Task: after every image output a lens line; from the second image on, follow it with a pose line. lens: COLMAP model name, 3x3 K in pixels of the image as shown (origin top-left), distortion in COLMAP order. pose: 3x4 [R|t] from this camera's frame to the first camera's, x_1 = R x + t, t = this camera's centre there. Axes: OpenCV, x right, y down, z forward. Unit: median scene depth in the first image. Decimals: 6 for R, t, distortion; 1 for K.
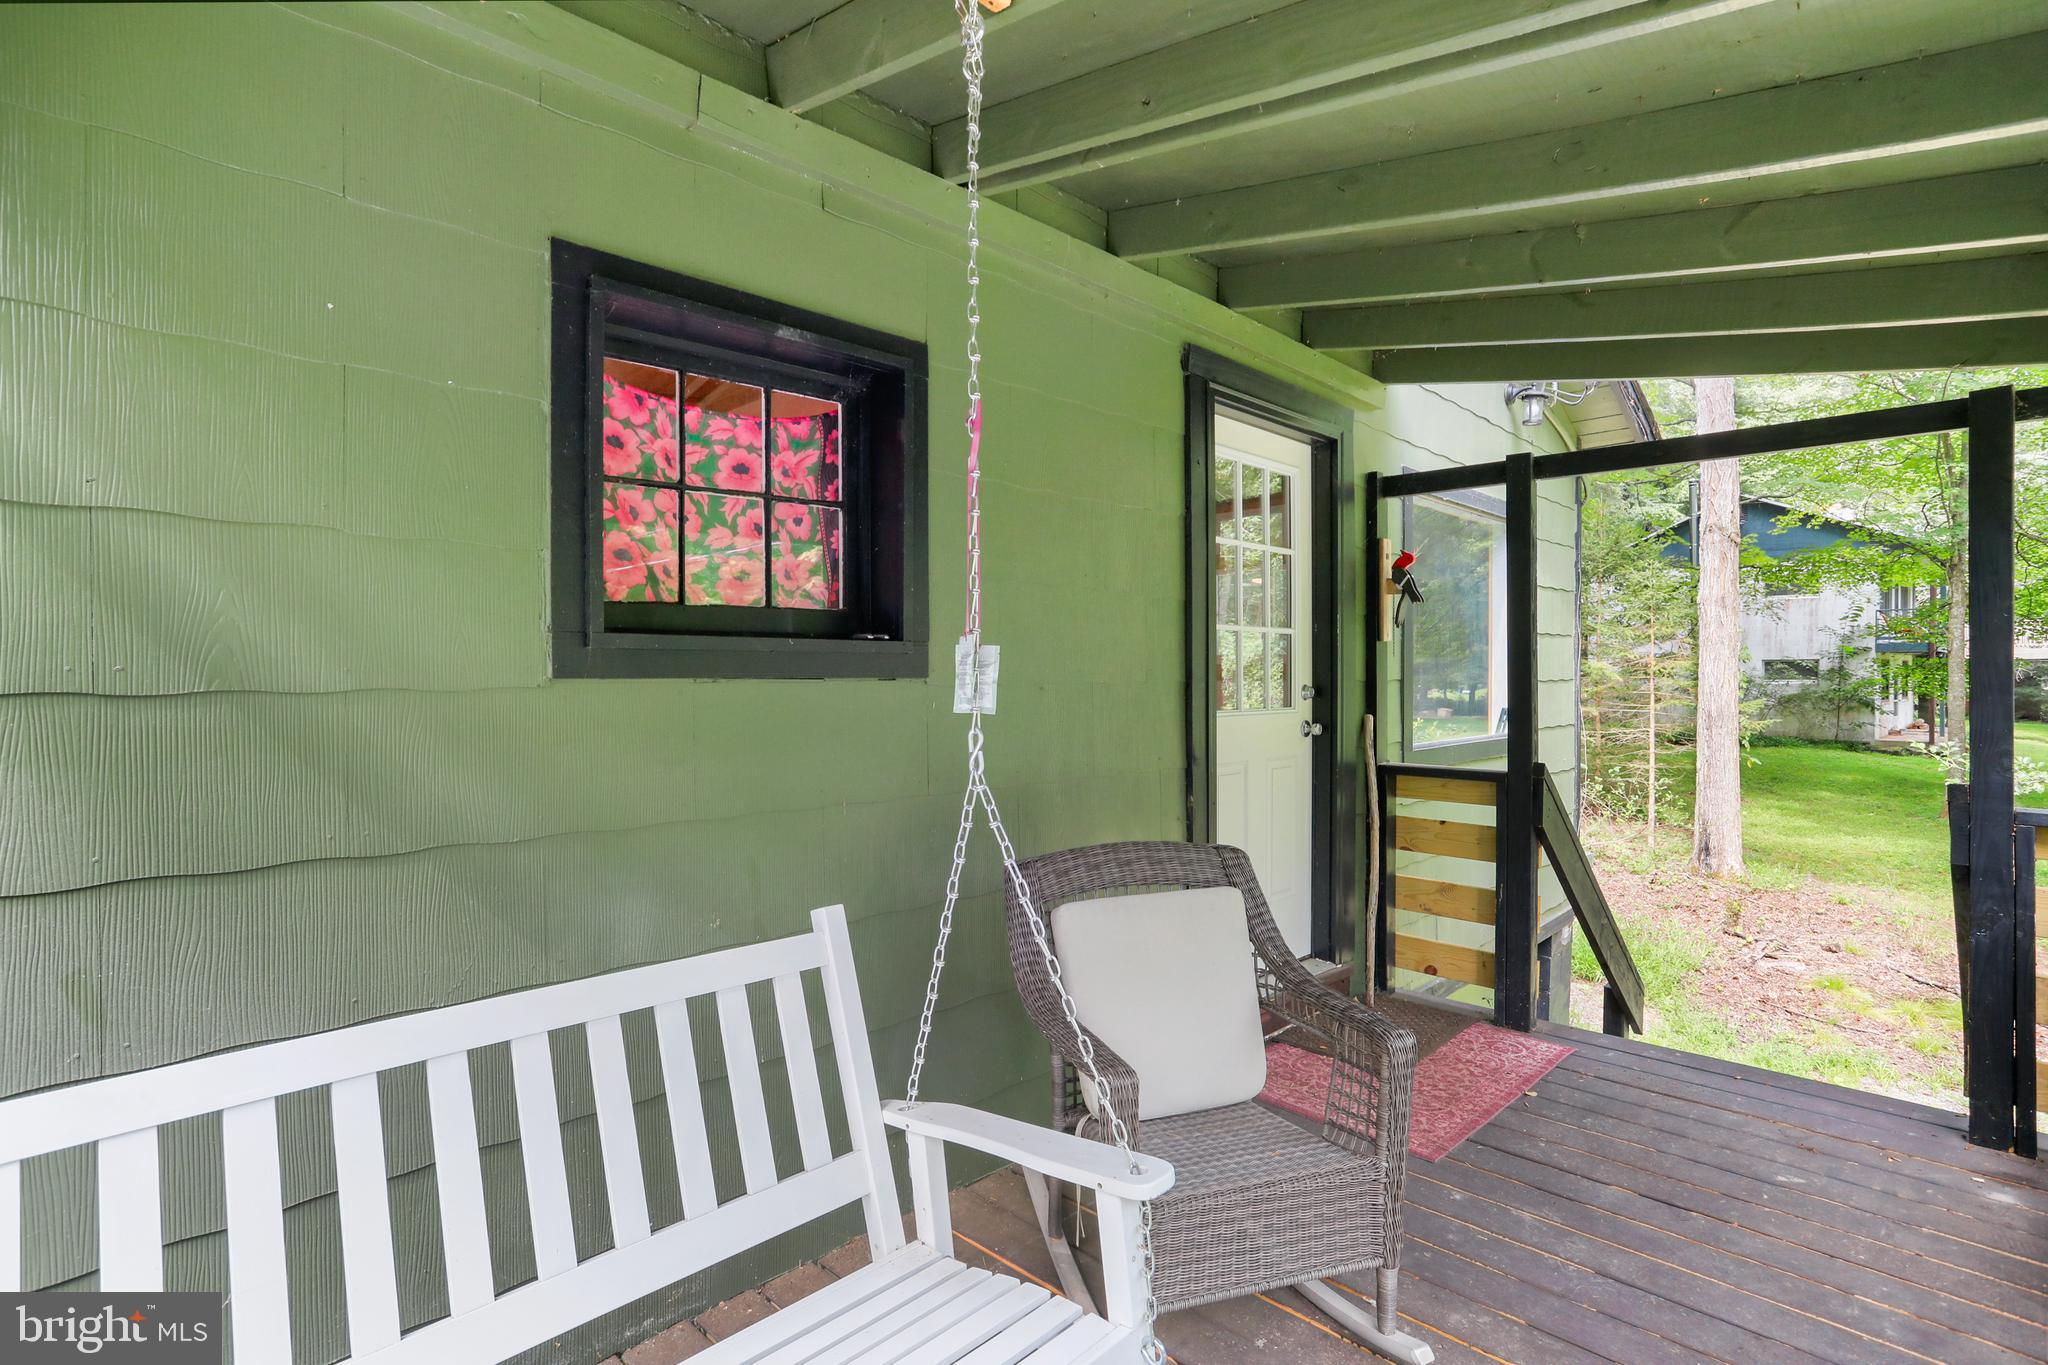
lens RADIAL K [[1016.3, 0, 1019.9], [0, 1016.3, 660.6], [0, 0, 1]] dist [-0.066247, 0.039624]
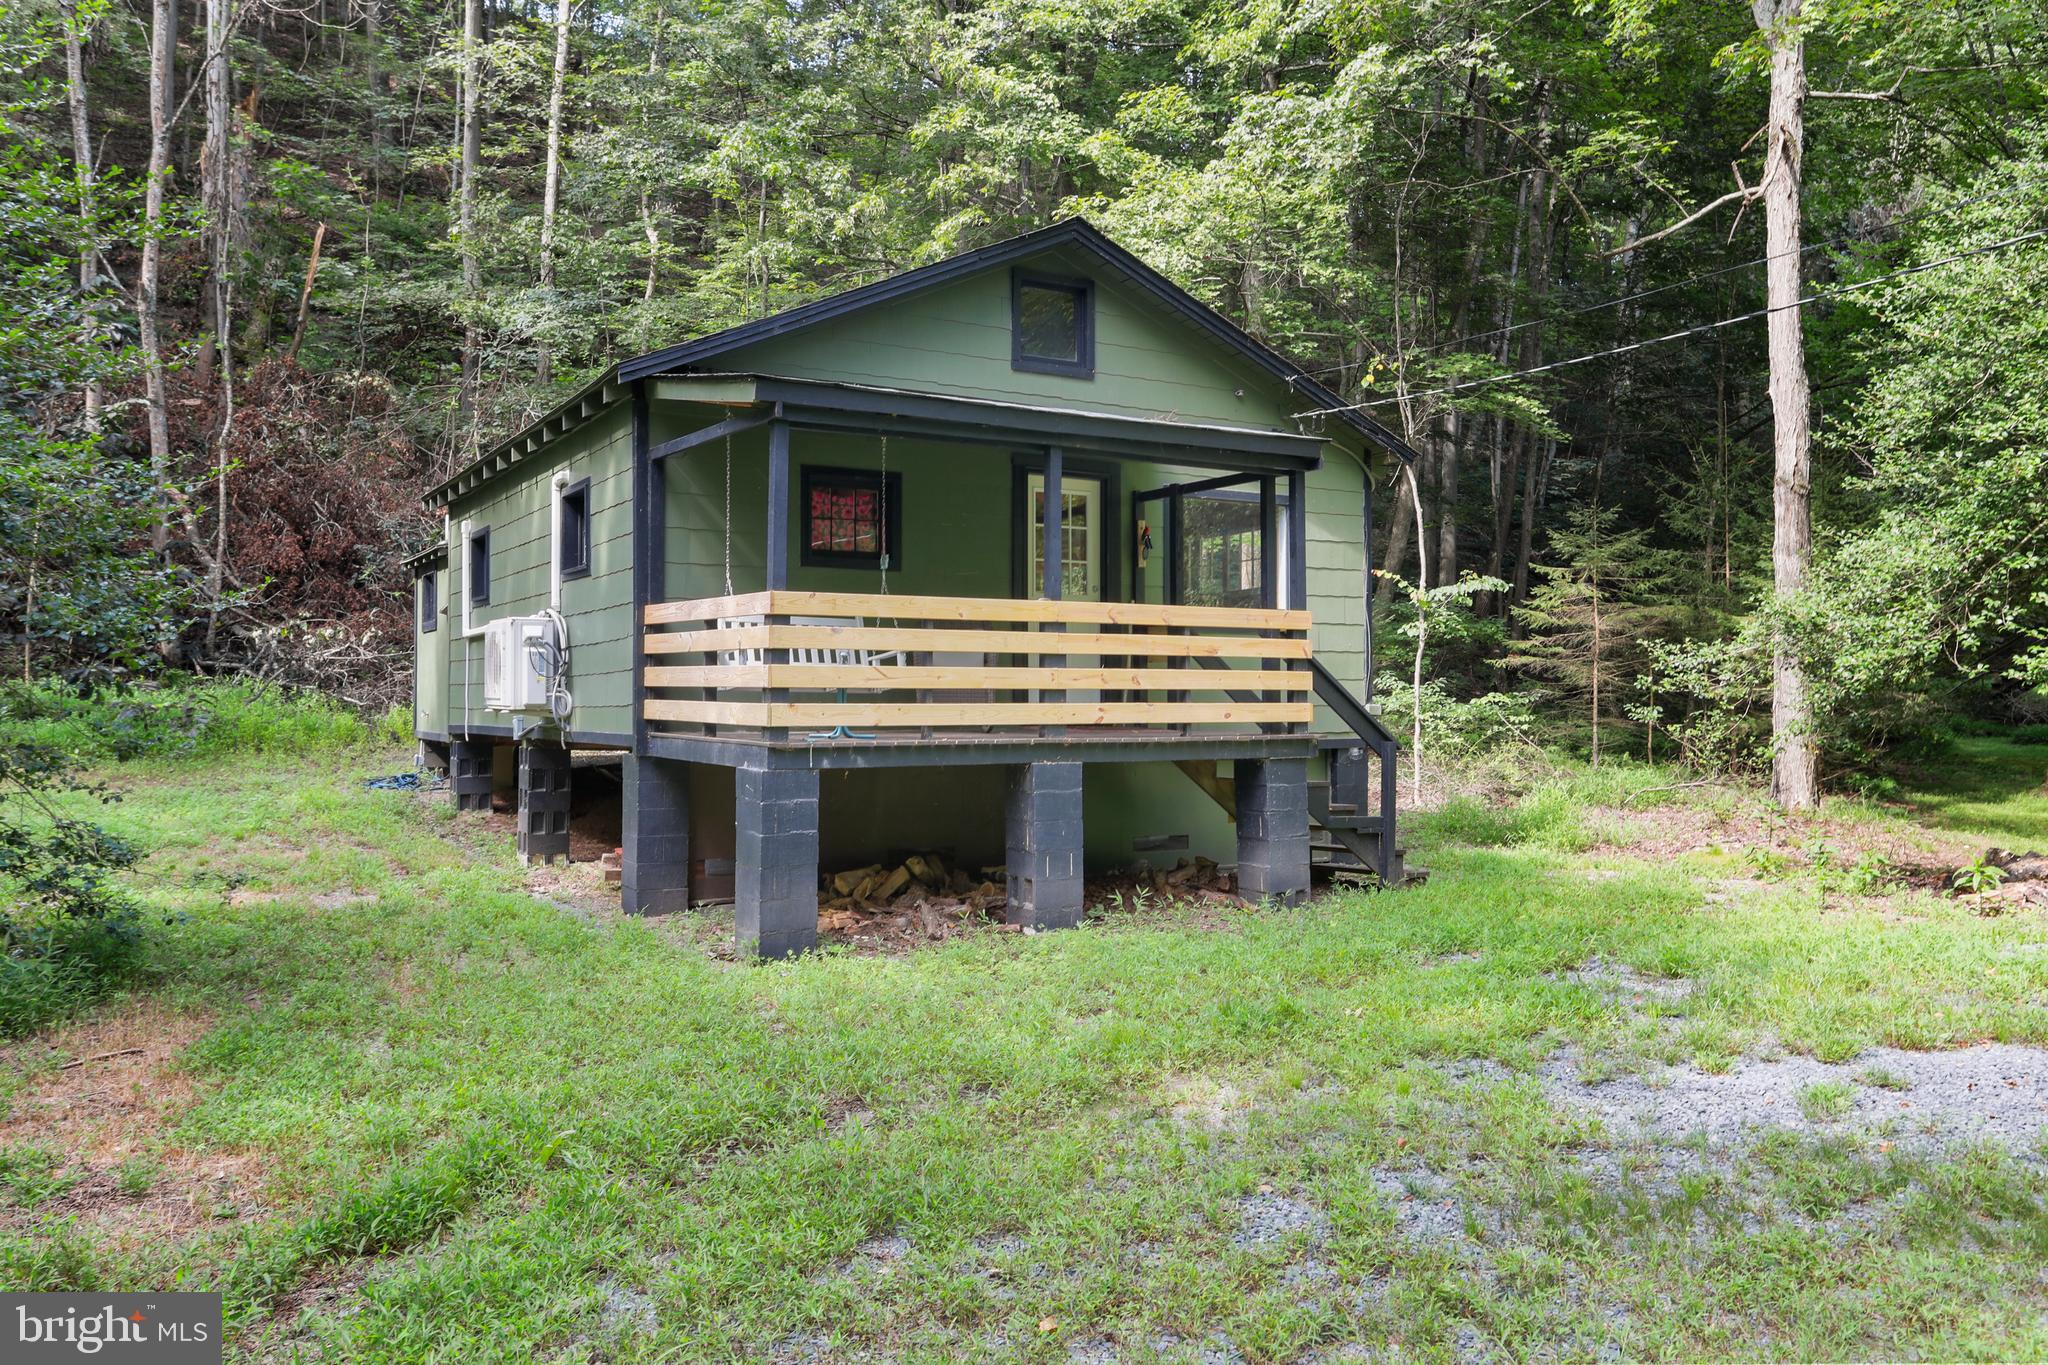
lens RADIAL K [[1638.3, 0, 1024.0], [0, 1638.3, 682.5], [0, 0, 1]] dist [0.000402, -0.000007]
pose [[0.966872, 0.002205, -0.255253, 1.317597], [-0.002635, 0.999996, -0.001342, 0.306613], [0.255249, 0.001971, 0.966873, -3.244926]]
